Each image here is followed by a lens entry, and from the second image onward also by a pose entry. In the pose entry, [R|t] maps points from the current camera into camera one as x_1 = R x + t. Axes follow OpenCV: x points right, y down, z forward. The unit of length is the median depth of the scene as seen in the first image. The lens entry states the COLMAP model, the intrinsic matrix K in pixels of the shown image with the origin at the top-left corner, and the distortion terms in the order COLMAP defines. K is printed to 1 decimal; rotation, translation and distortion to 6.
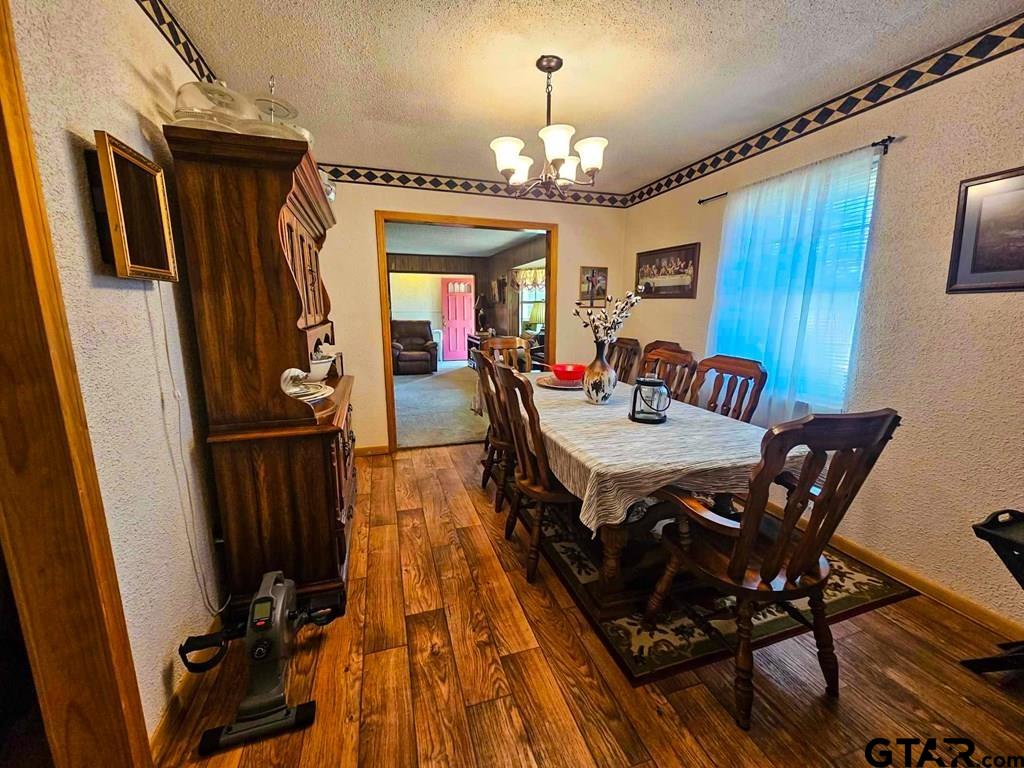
lens RADIAL K [[418.5, 0, 515.2], [0, 418.5, 382.3], [0, 0, 1]] dist [-0.002306, 0.000592]
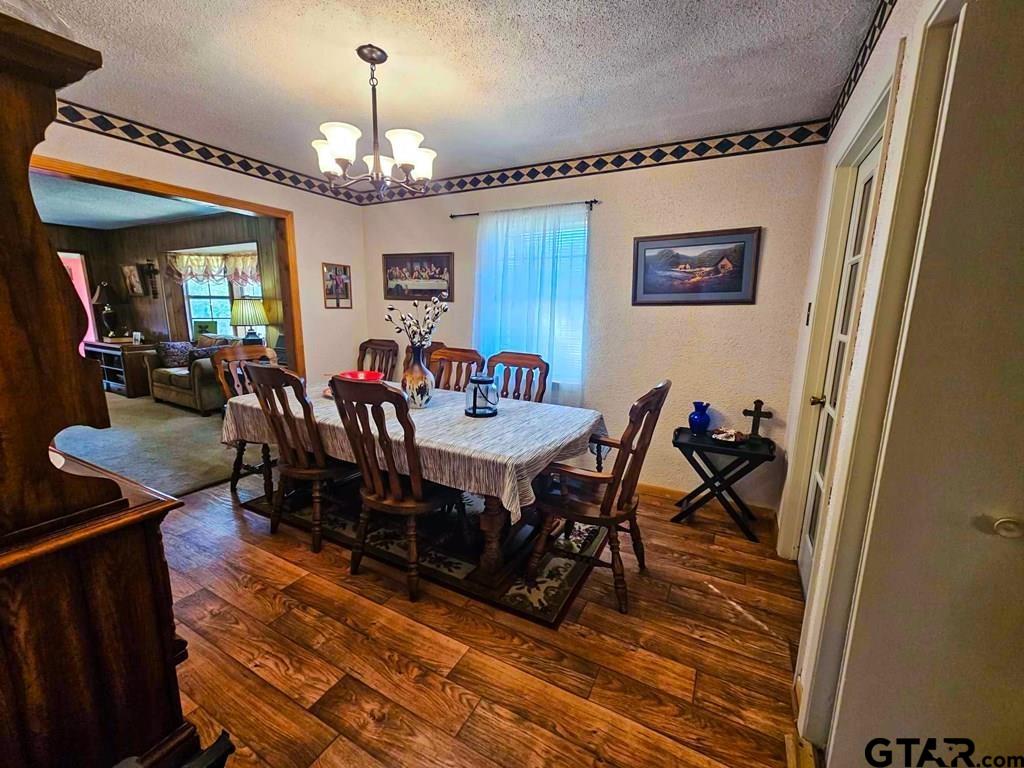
lens RADIAL K [[418.5, 0, 522.3], [0, 418.5, 382.1], [0, 0, 1]] dist [-0.002306, 0.000592]
pose [[0.718168, -0.116025, 0.686129, -0.385470], [0.108491, 0.992614, 0.054295, -0.047015], [-0.687360, 0.035446, 0.725451, 0.112218]]
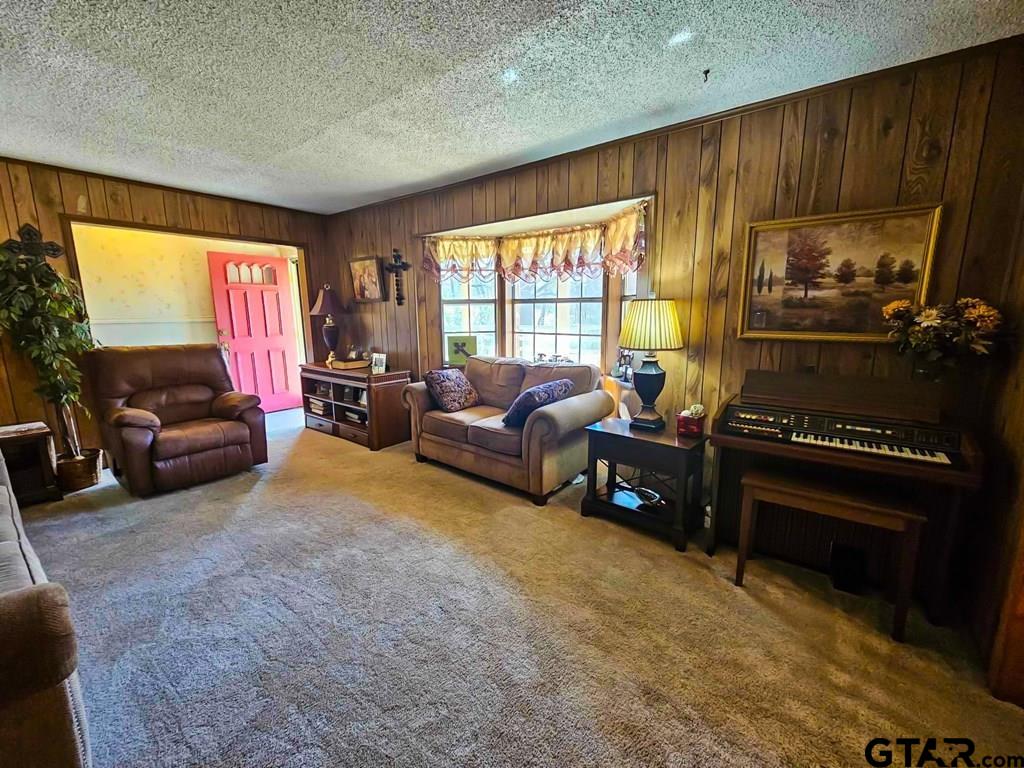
lens RADIAL K [[418.5, 0, 516.0], [0, 418.5, 383.0], [0, 0, 1]] dist [-0.002306, 0.000592]
pose [[0.821853, -0.109755, 0.559027, -0.949695], [0.108851, 0.993441, 0.035017, -0.427874], [-0.559203, 0.032072, 0.828410, 2.247166]]
